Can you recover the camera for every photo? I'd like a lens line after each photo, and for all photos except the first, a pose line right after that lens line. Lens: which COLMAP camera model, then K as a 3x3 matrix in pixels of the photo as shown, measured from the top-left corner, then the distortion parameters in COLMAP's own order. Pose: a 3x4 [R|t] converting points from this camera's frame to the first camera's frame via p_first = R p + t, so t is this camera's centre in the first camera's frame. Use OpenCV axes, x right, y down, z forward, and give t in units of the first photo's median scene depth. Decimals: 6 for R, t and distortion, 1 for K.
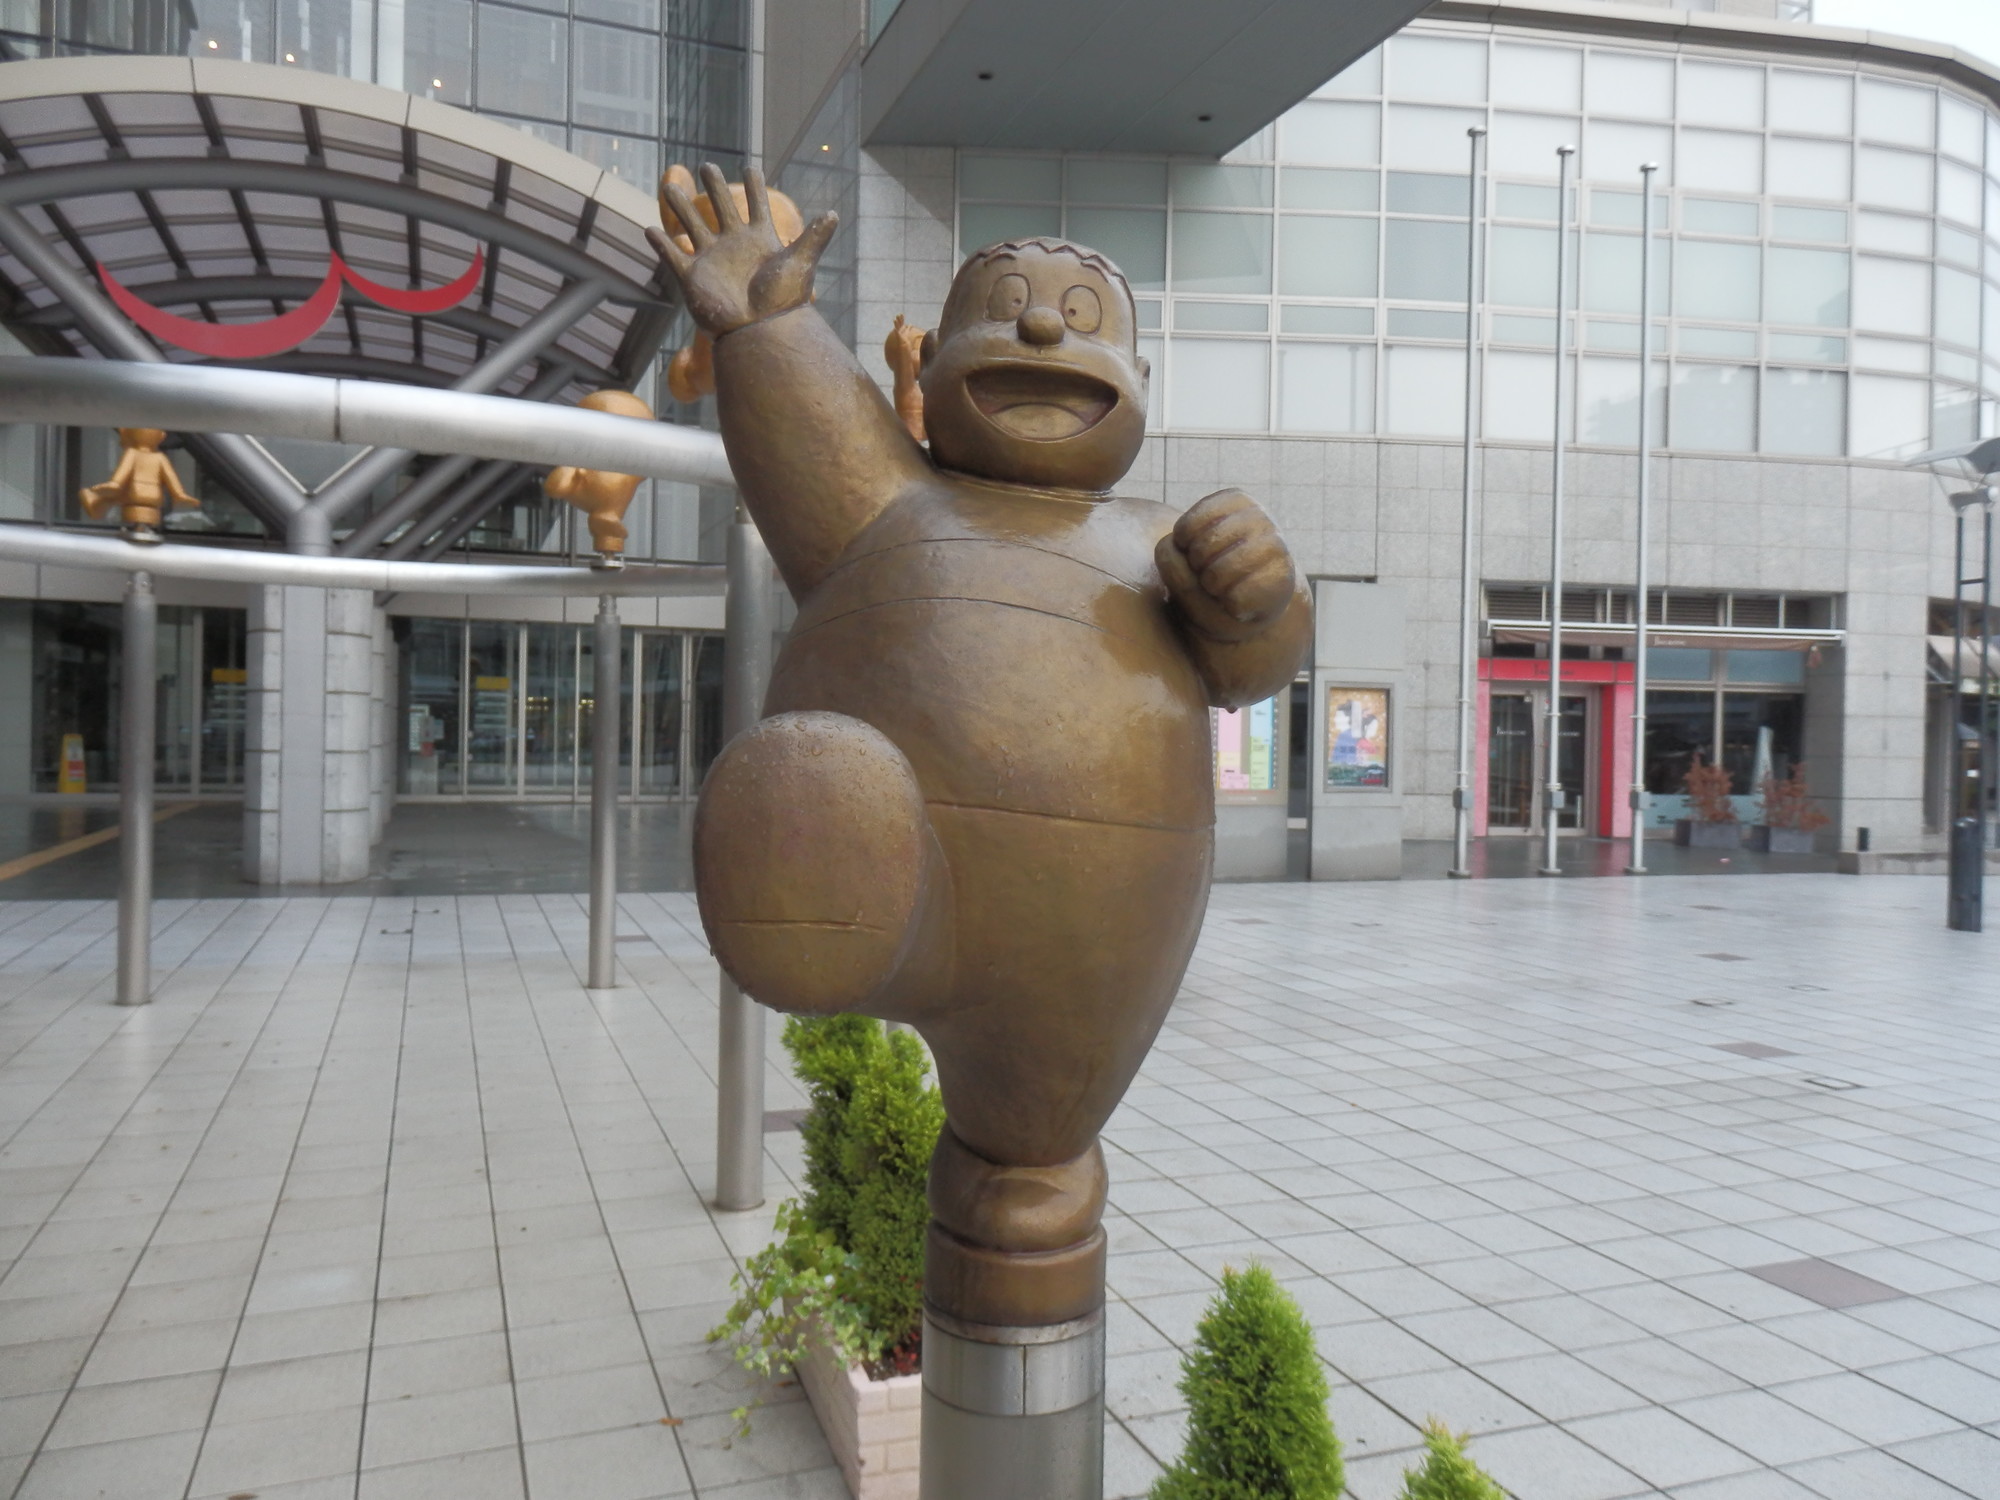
lens RADIAL K [[1477.6, 0, 1016.2], [0, 1477.6, 748.4], [0, 0, 1]] dist [0.005078, -0.001580]
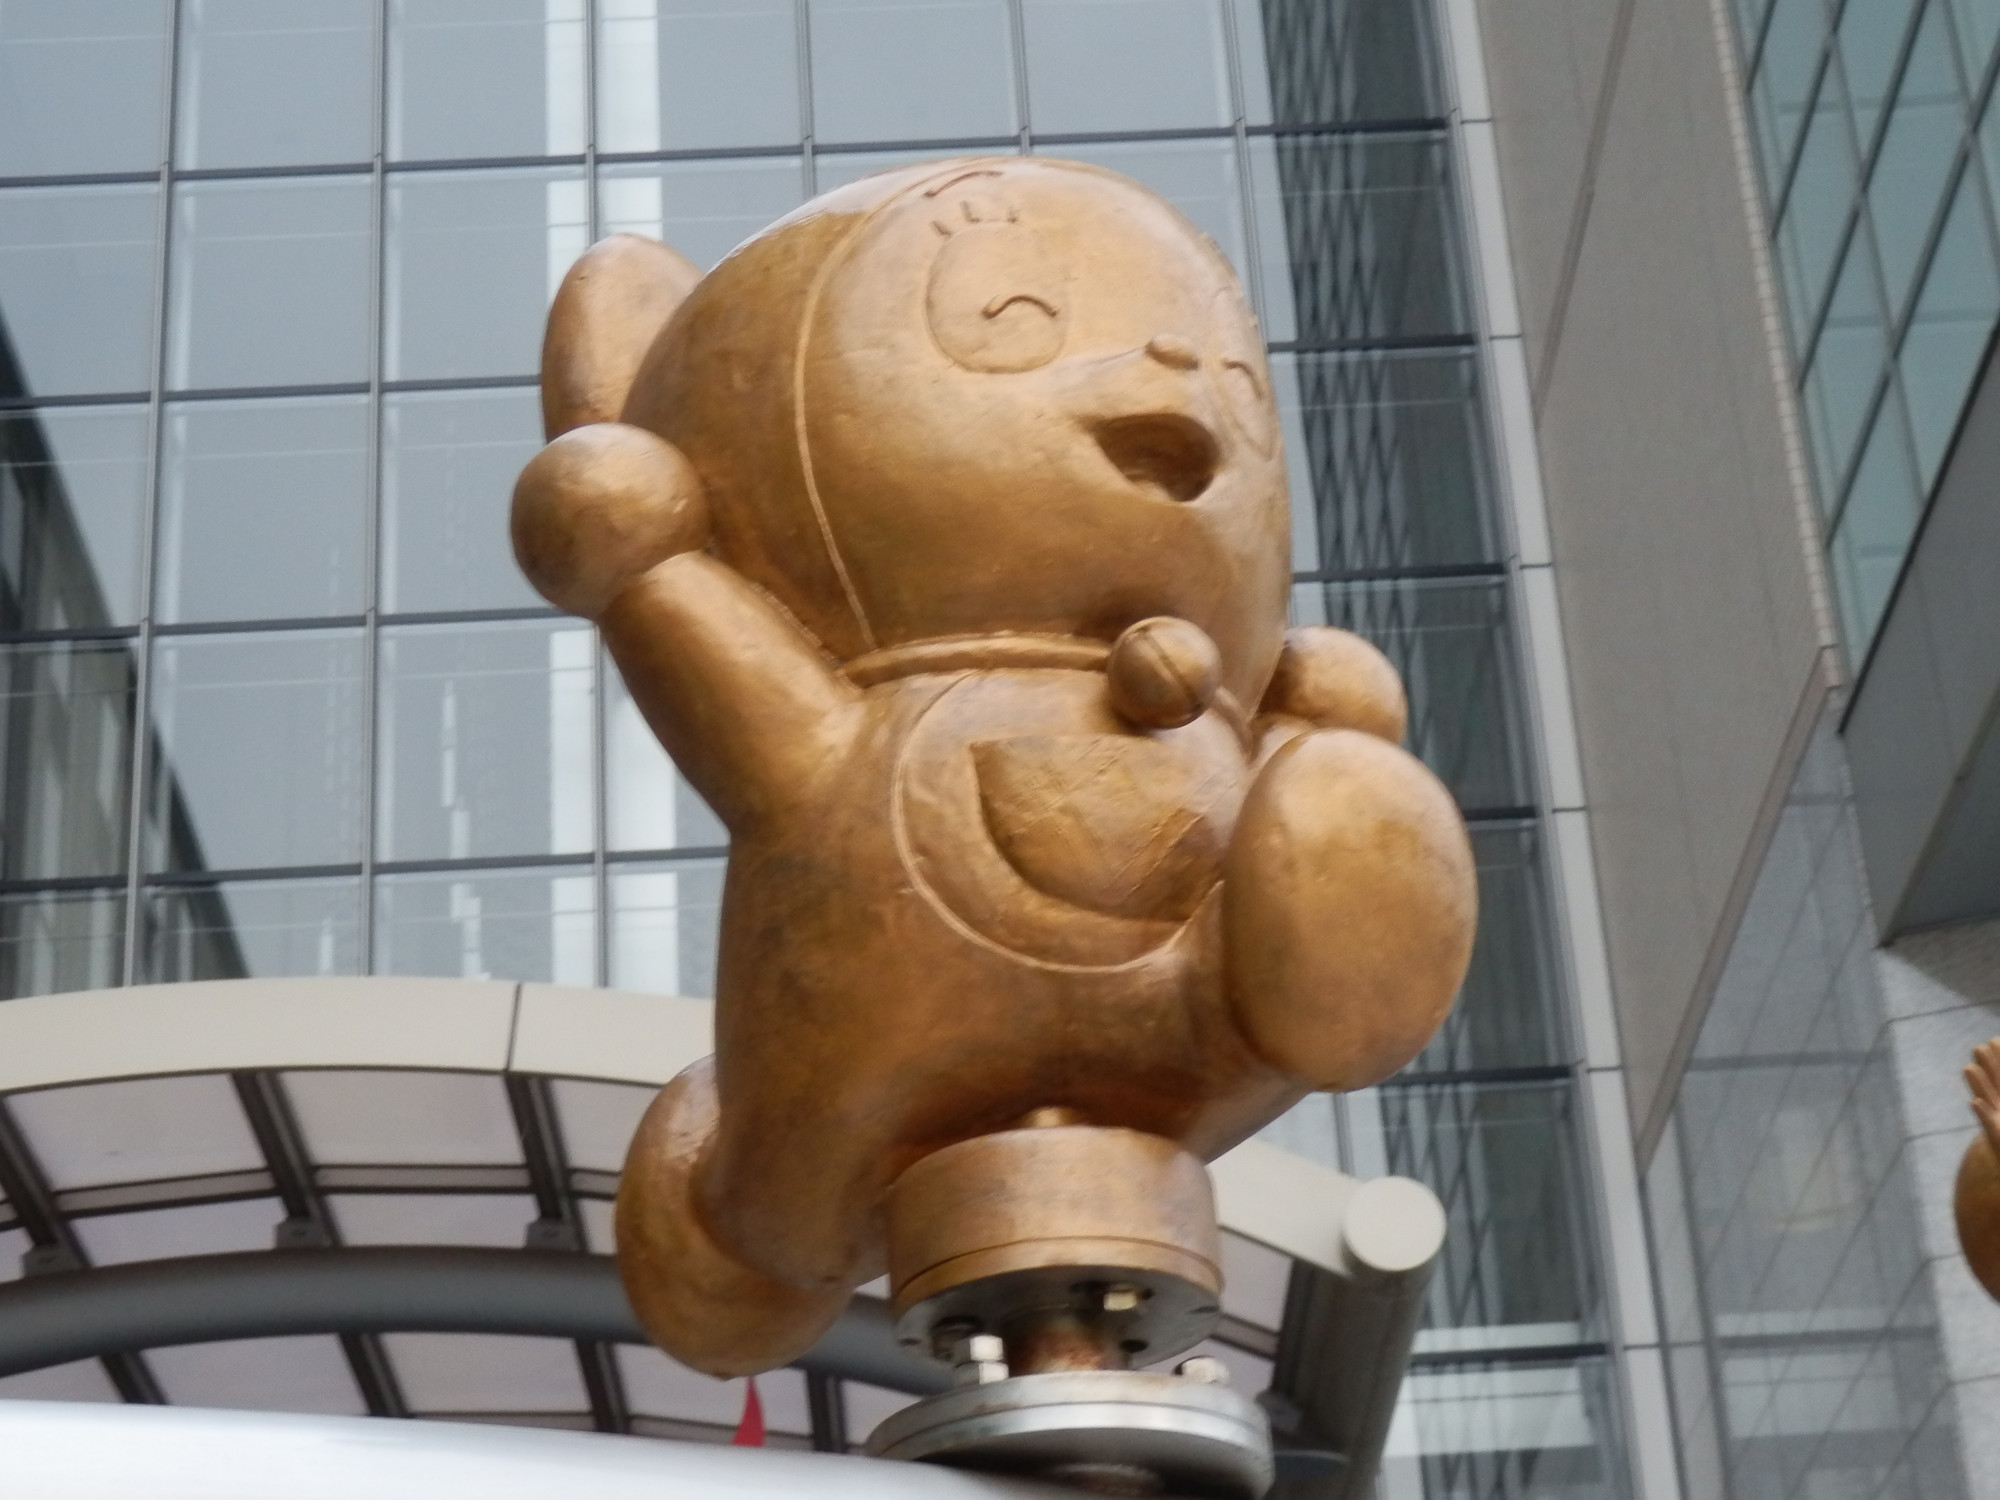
lens RADIAL K [[4128.9, 0, 1048.3], [0, 4128.9, 753.9], [0, 0, 1]] dist [-0.002529, 0.000000]
pose [[0.931969, -0.230146, -0.280118, -0.009133], [0.074260, 0.877463, -0.473861, -0.016526], [0.354850, 0.420823, 0.834859, 0.147287]]
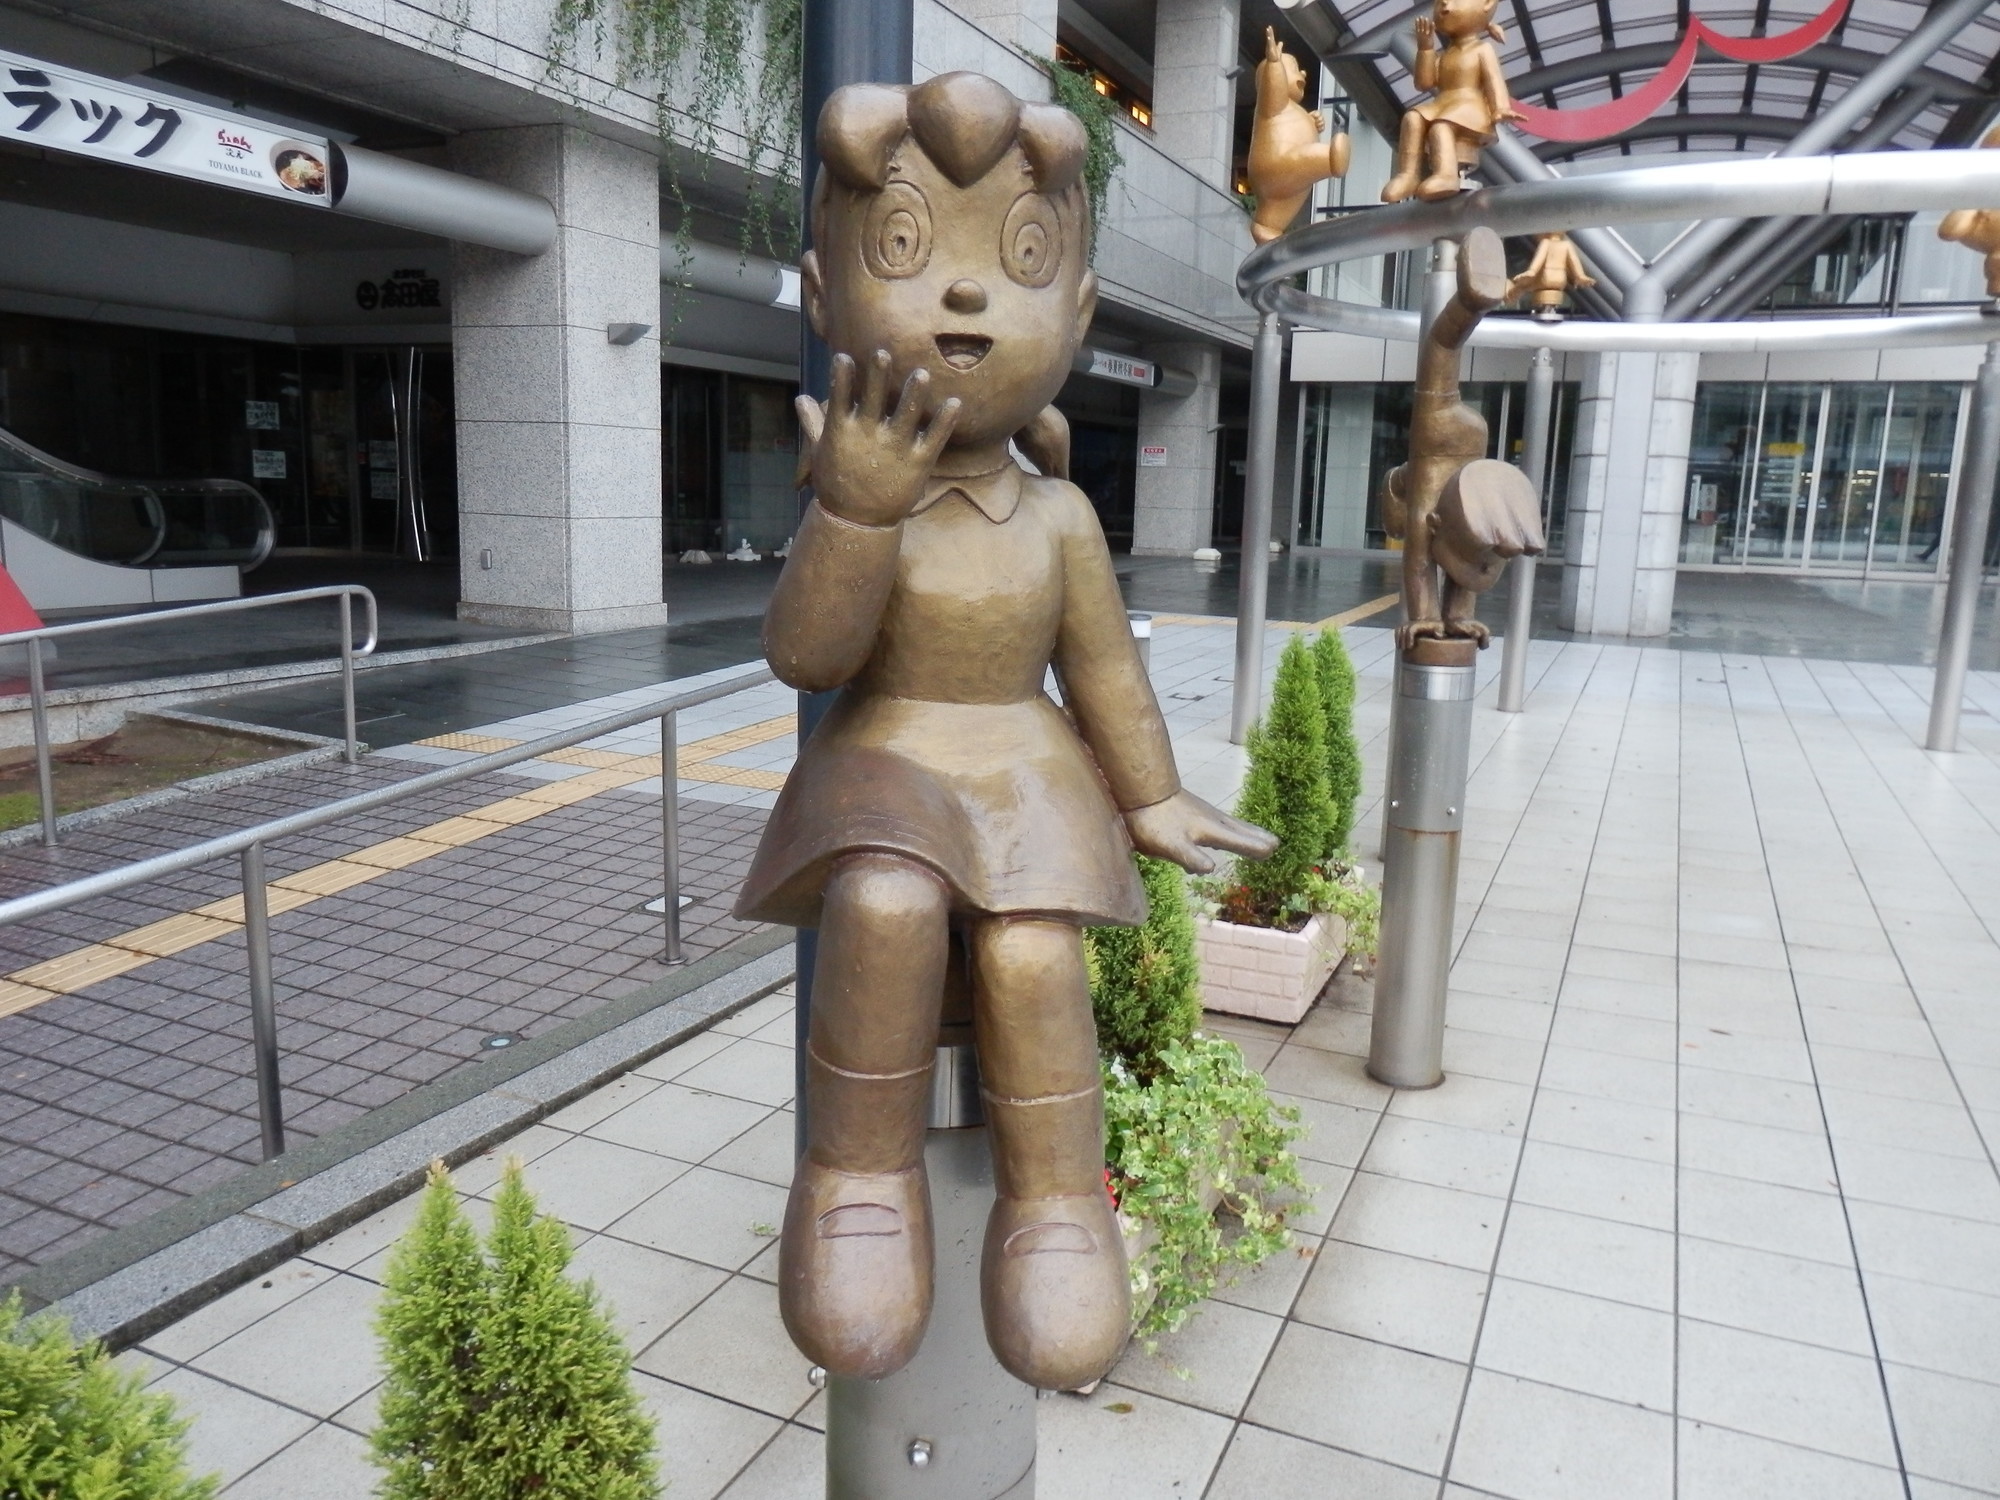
lens RADIAL K [[1477.6, 0, 1008.3], [0, 1477.6, 745.2], [0, 0, 1]] dist [0.005078, -0.001580]
pose [[0.698940, 0.127323, -0.703755, -0.008670], [-0.021443, 0.987313, 0.157329, 0.006835], [0.714859, -0.094873, 0.692803, -0.060221]]
